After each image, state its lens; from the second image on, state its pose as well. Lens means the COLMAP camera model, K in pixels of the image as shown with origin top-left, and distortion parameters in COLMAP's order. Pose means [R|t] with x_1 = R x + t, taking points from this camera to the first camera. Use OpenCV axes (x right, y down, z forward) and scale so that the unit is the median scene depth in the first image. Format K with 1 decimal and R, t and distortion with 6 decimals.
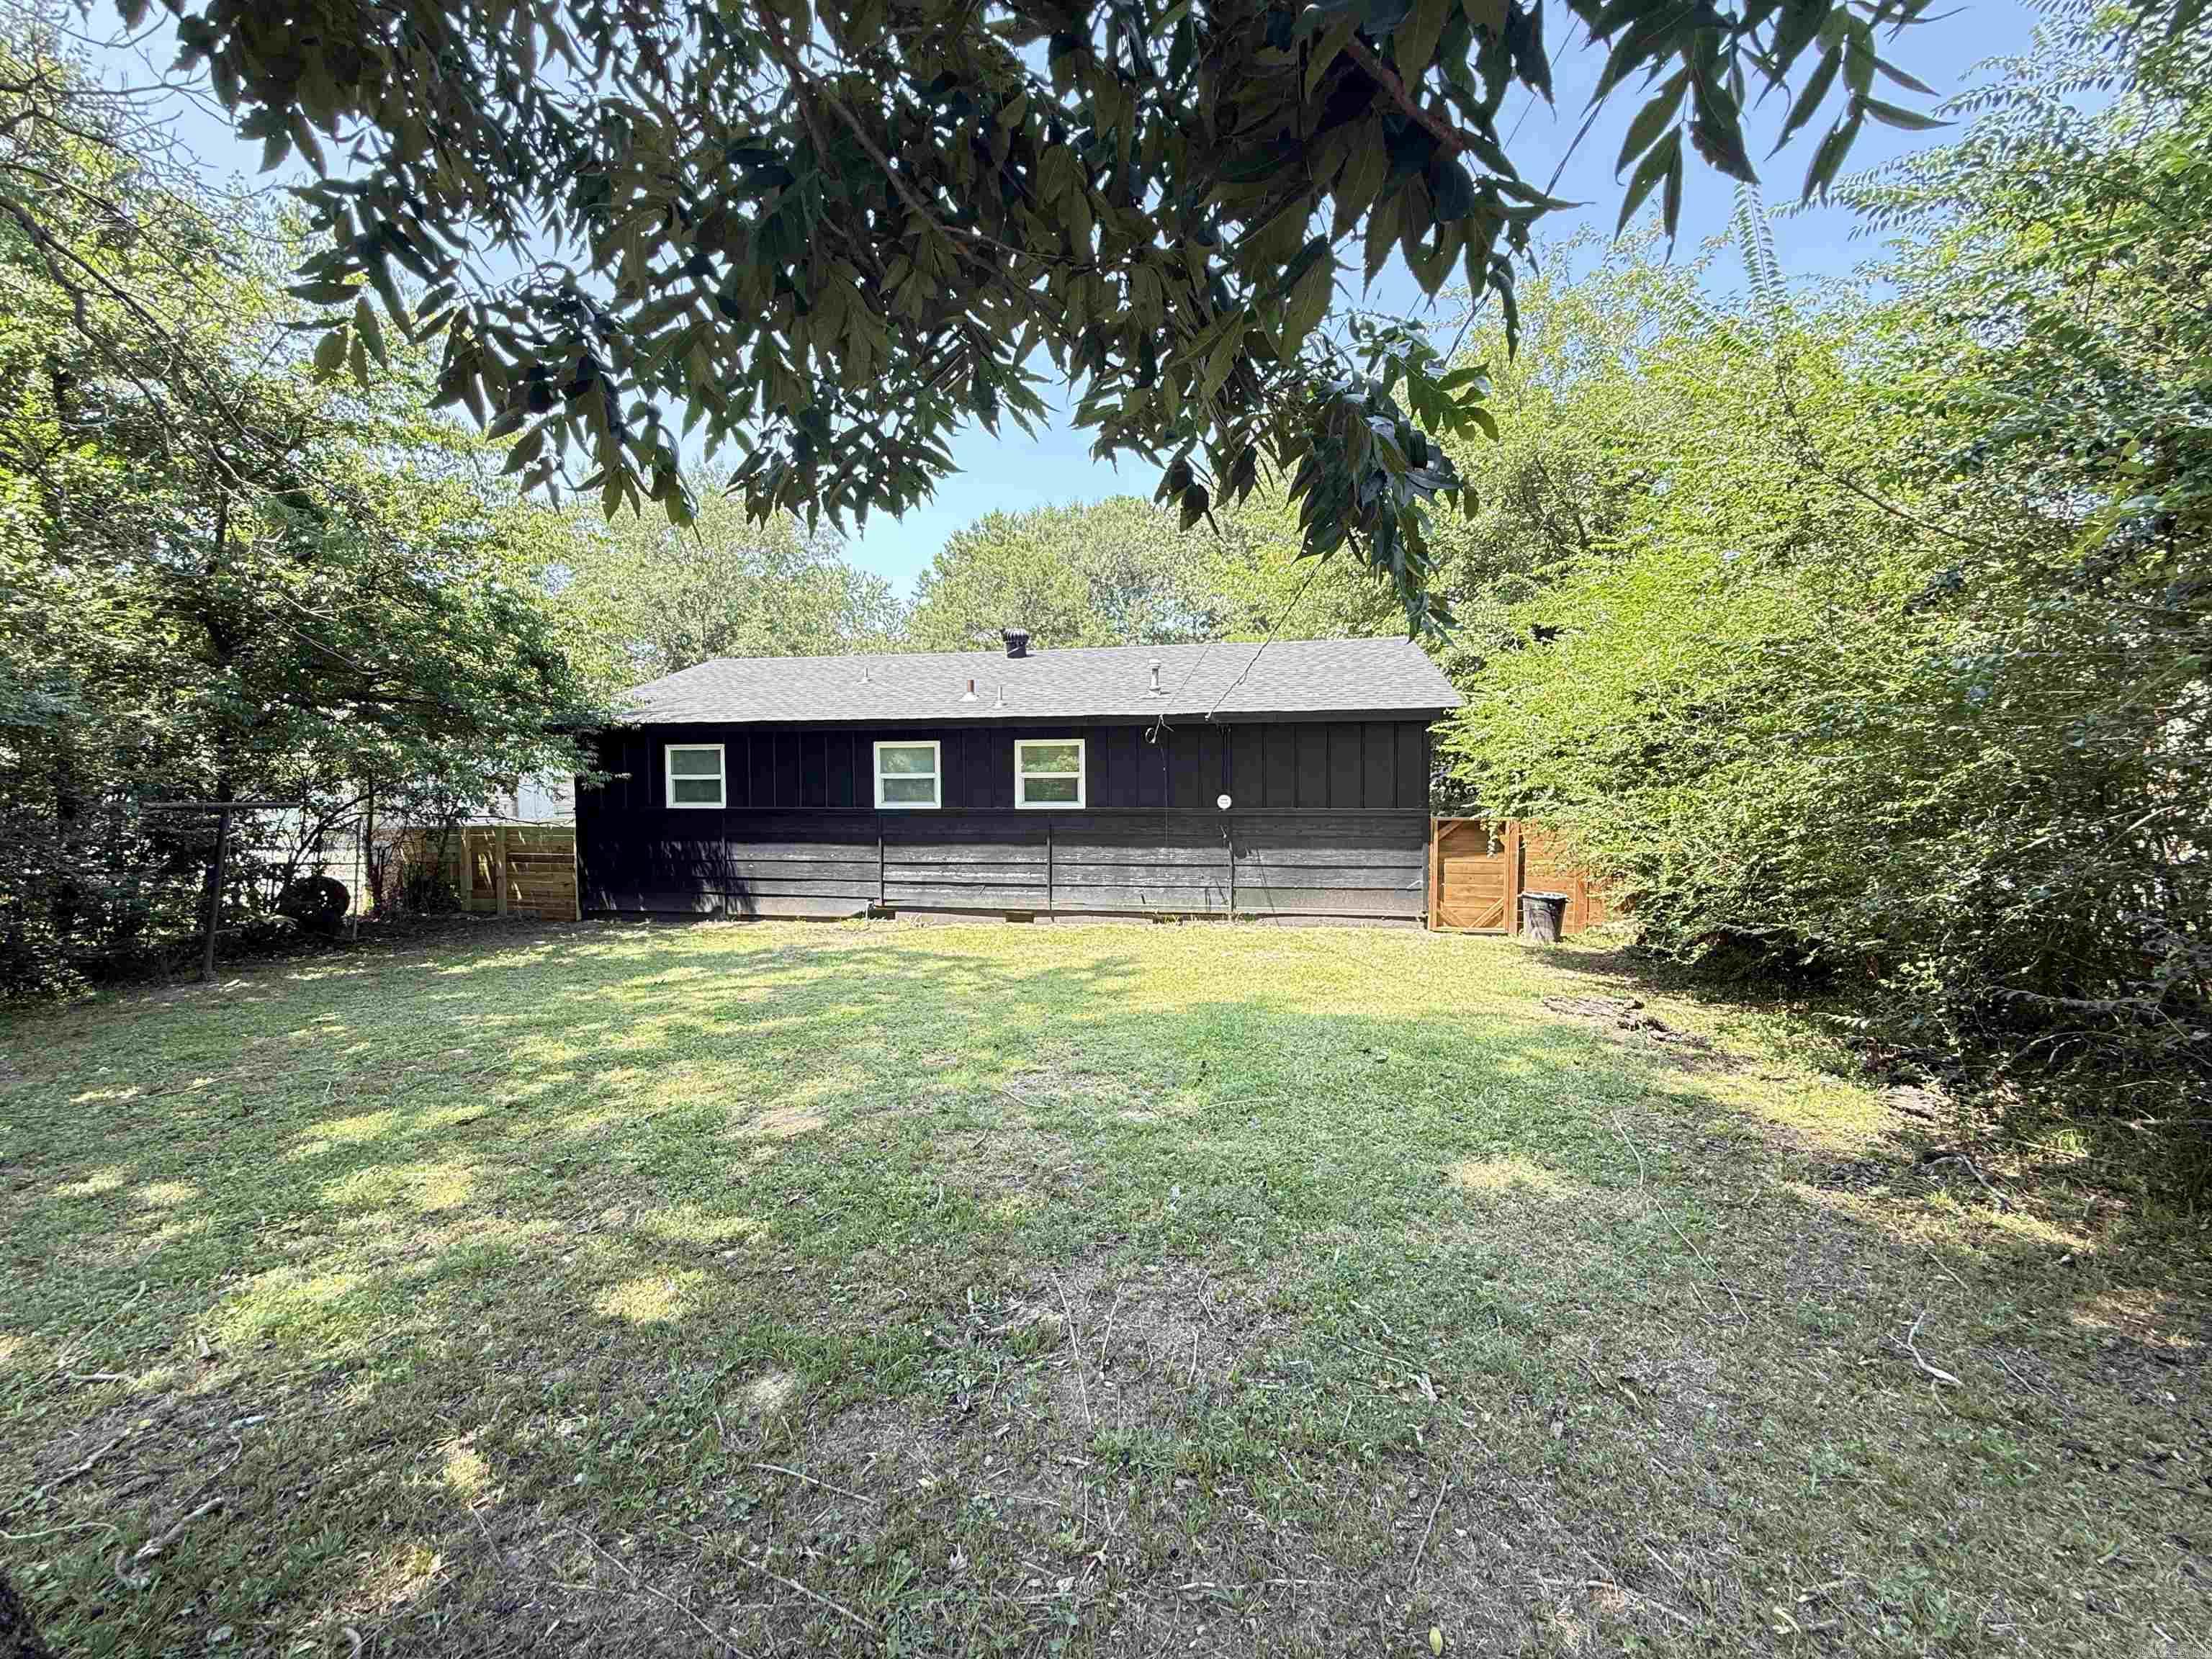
lens RADIAL K [[882.2, 0, 1107.9], [0, 882.2, 824.2], [0, 0, 1]] dist [-0.001042, 0.000752]
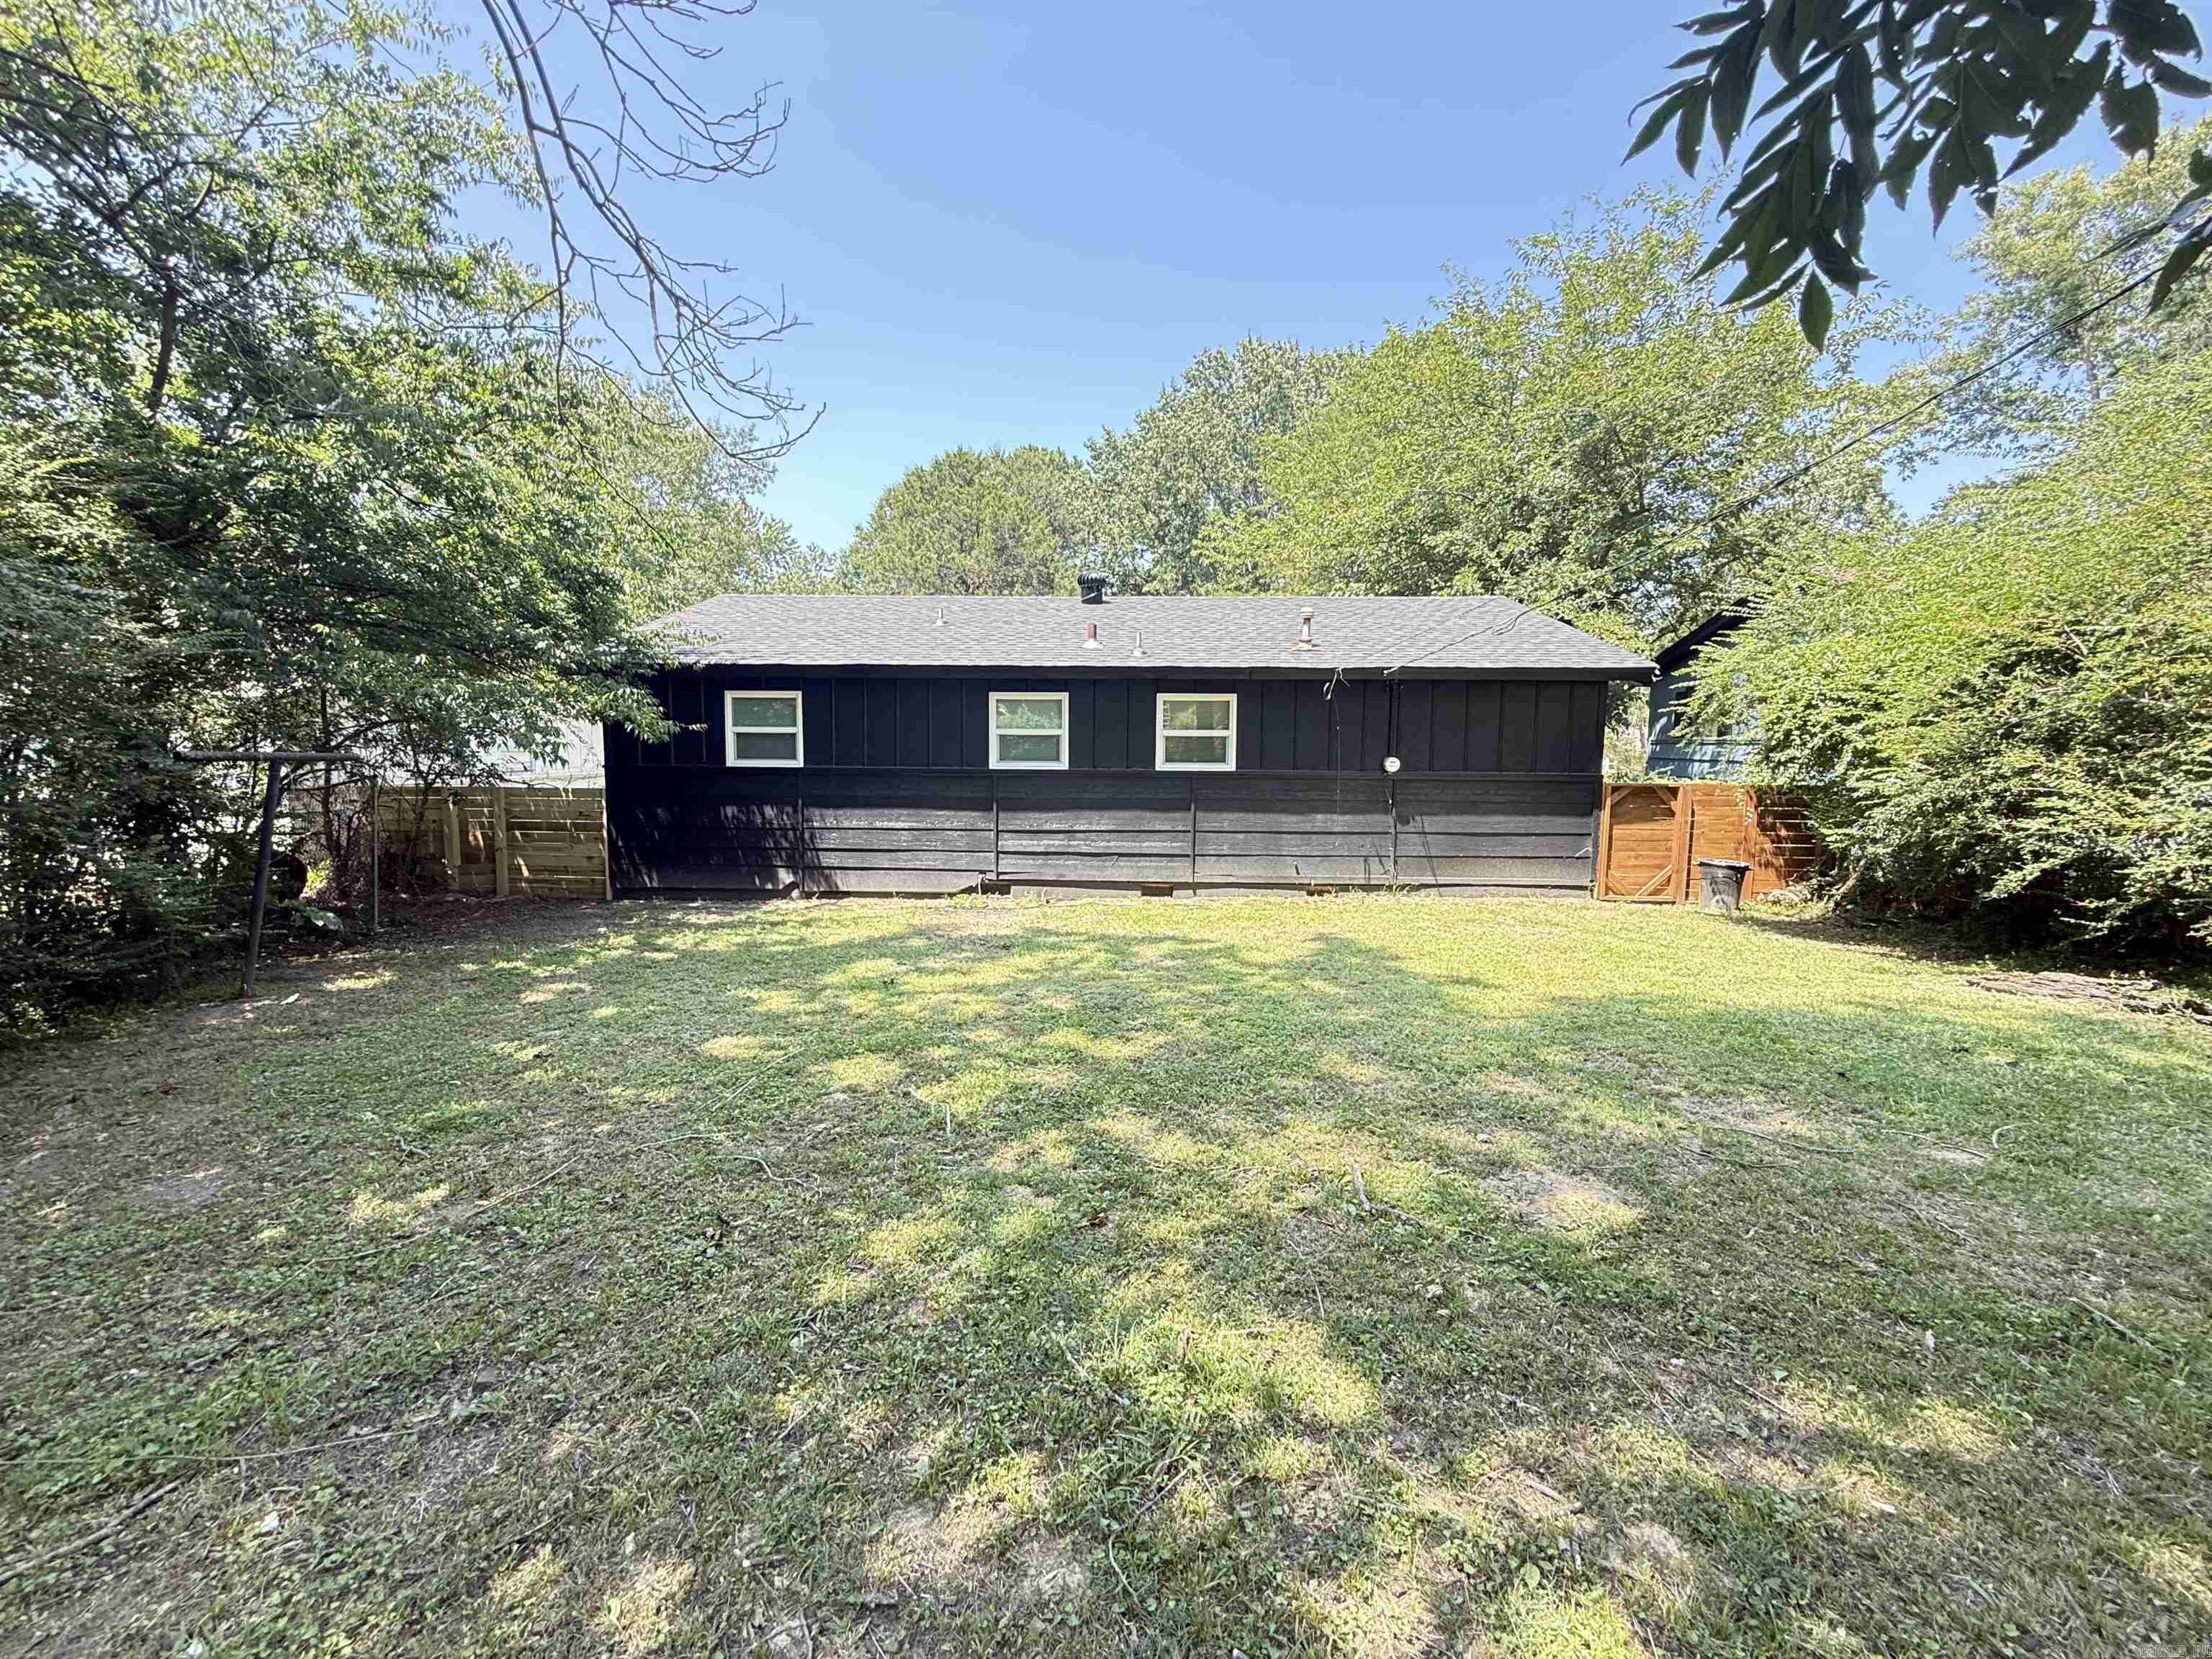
lens RADIAL K [[882.2, 0, 1109.2], [0, 882.2, 823.1], [0, 0, 1]] dist [-0.001042, 0.000752]
pose [[0.988401, -0.001072, 0.151862, -0.283630], [-0.005167, 0.999159, 0.040679, -0.000147], [-0.151778, -0.040992, 0.987564, 0.116703]]
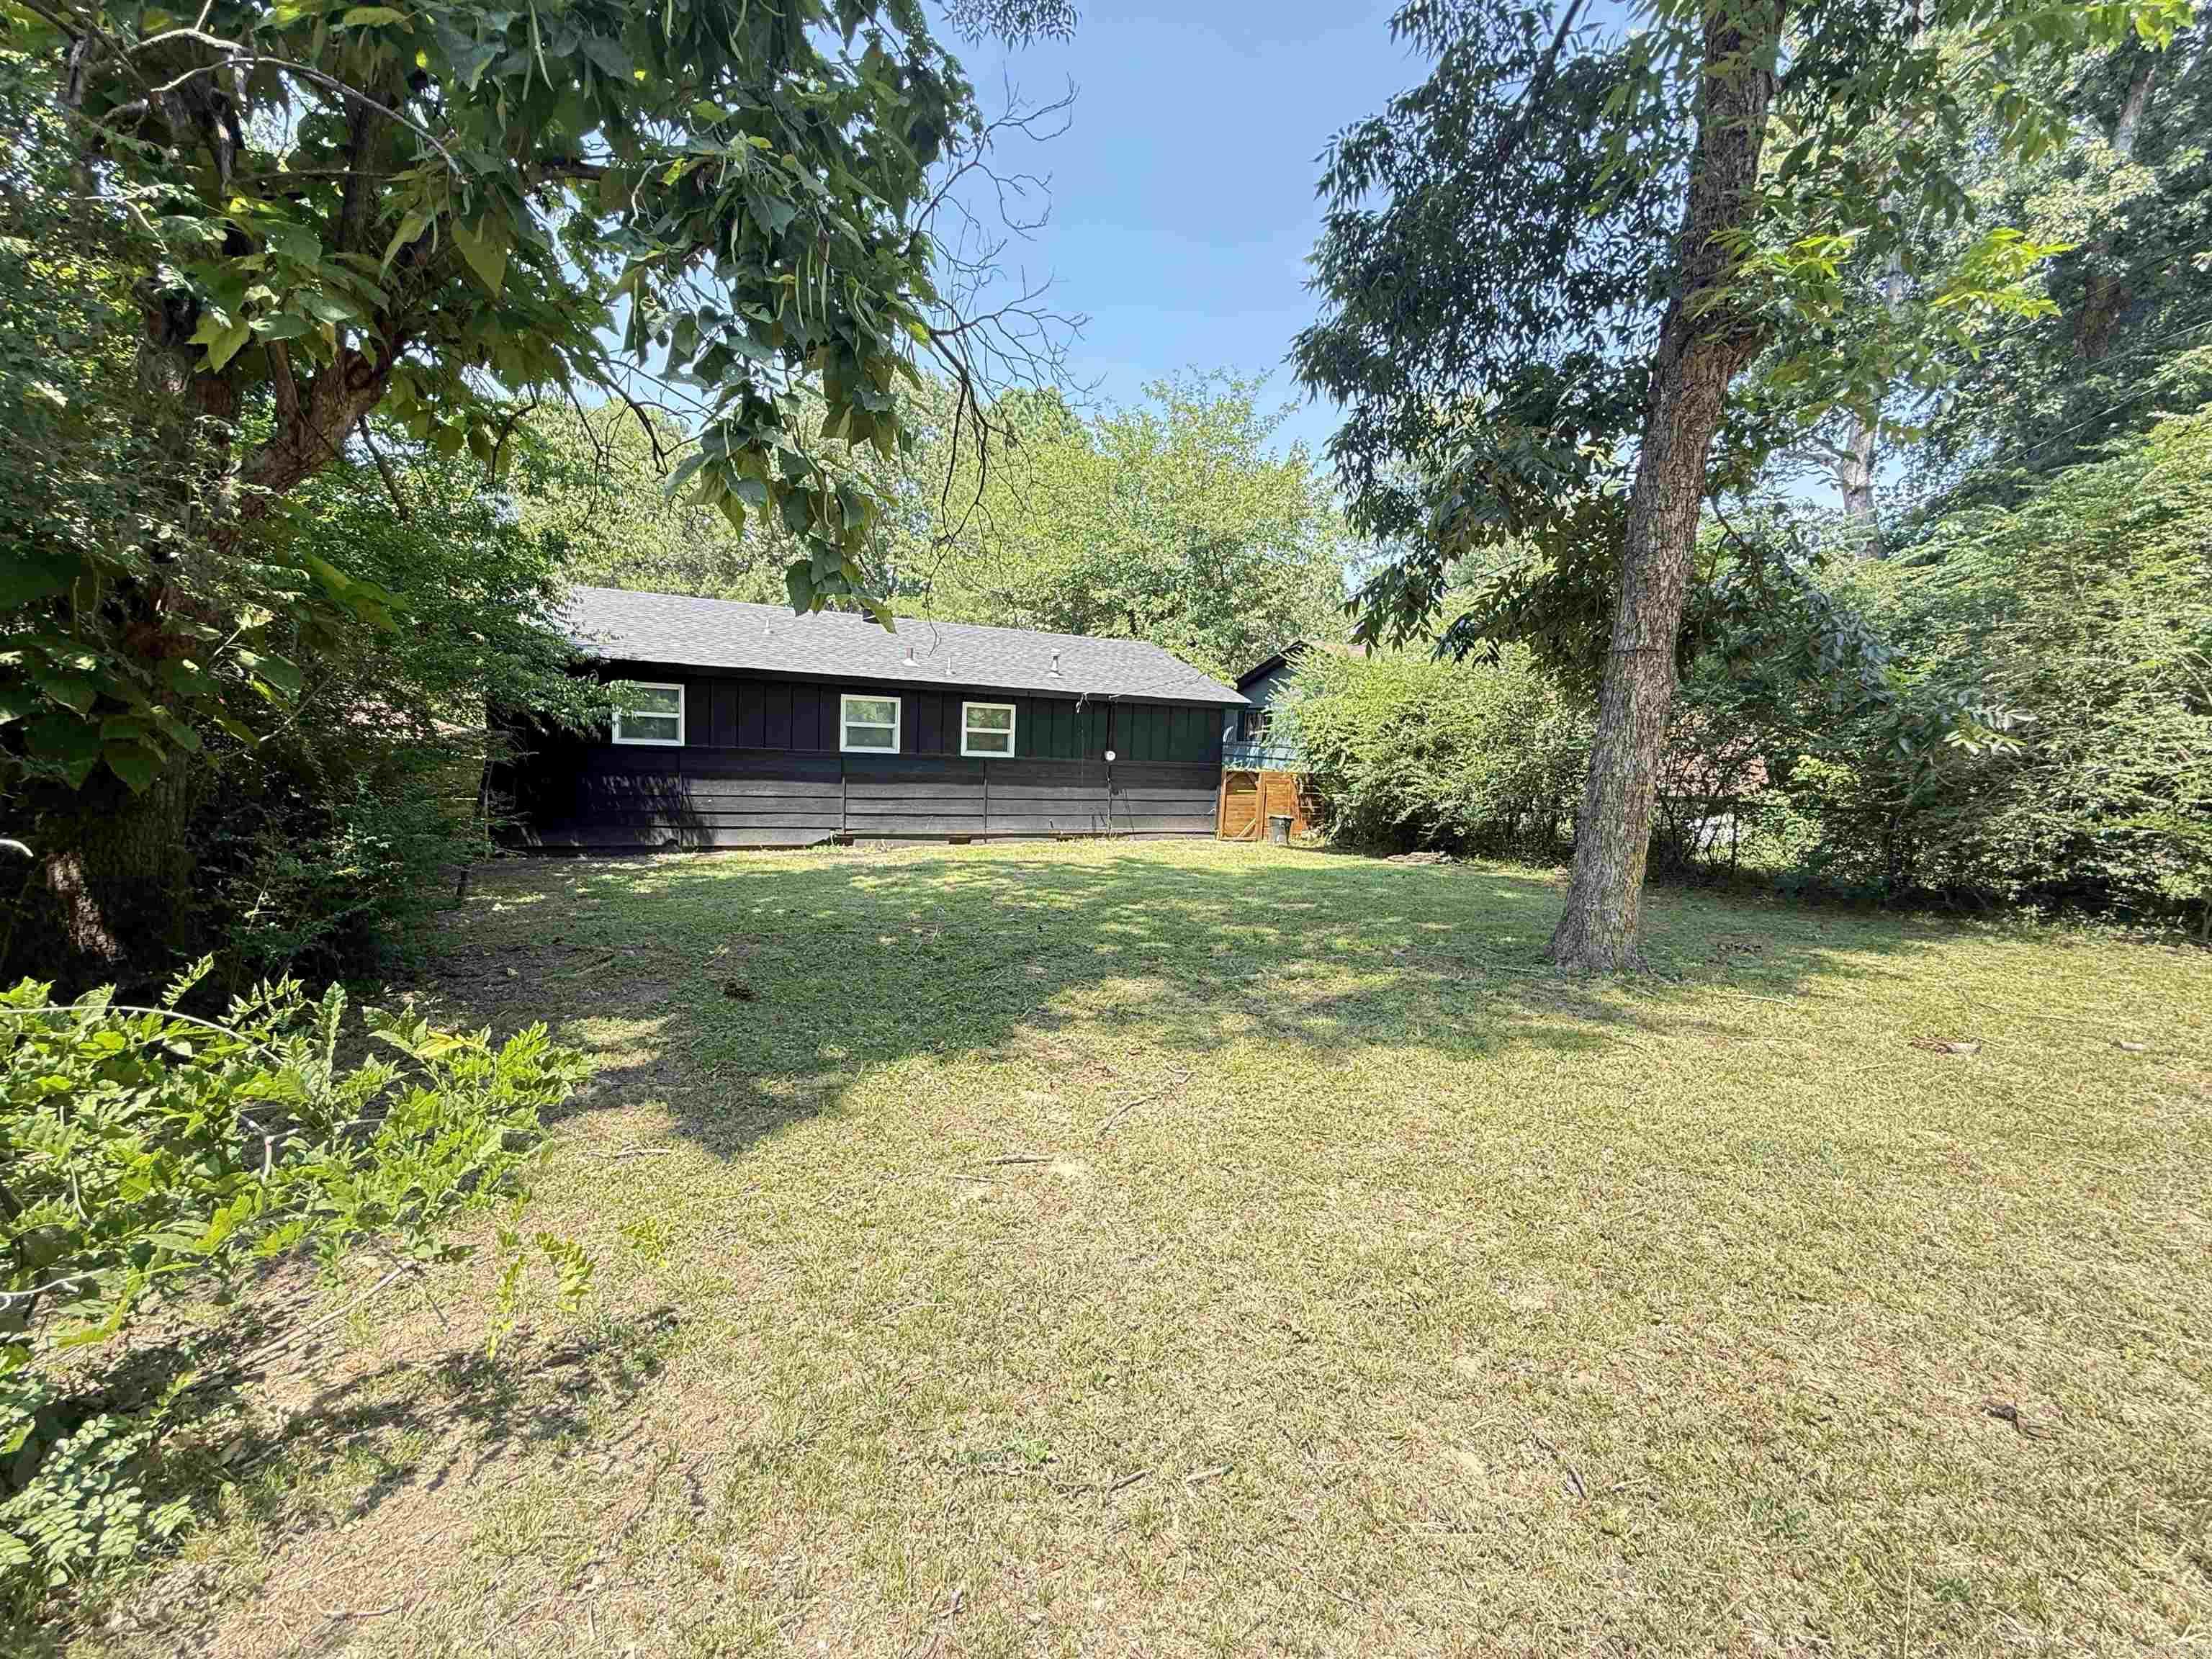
lens RADIAL K [[882.2, 0, 1108.7], [0, 882.2, 833.6], [0, 0, 1]] dist [-0.001042, 0.000752]
pose [[0.808941, -0.021362, 0.587501, -0.674931], [-0.020767, 0.997678, 0.064871, 0.007729], [-0.587523, -0.064677, 0.806619, -0.162911]]
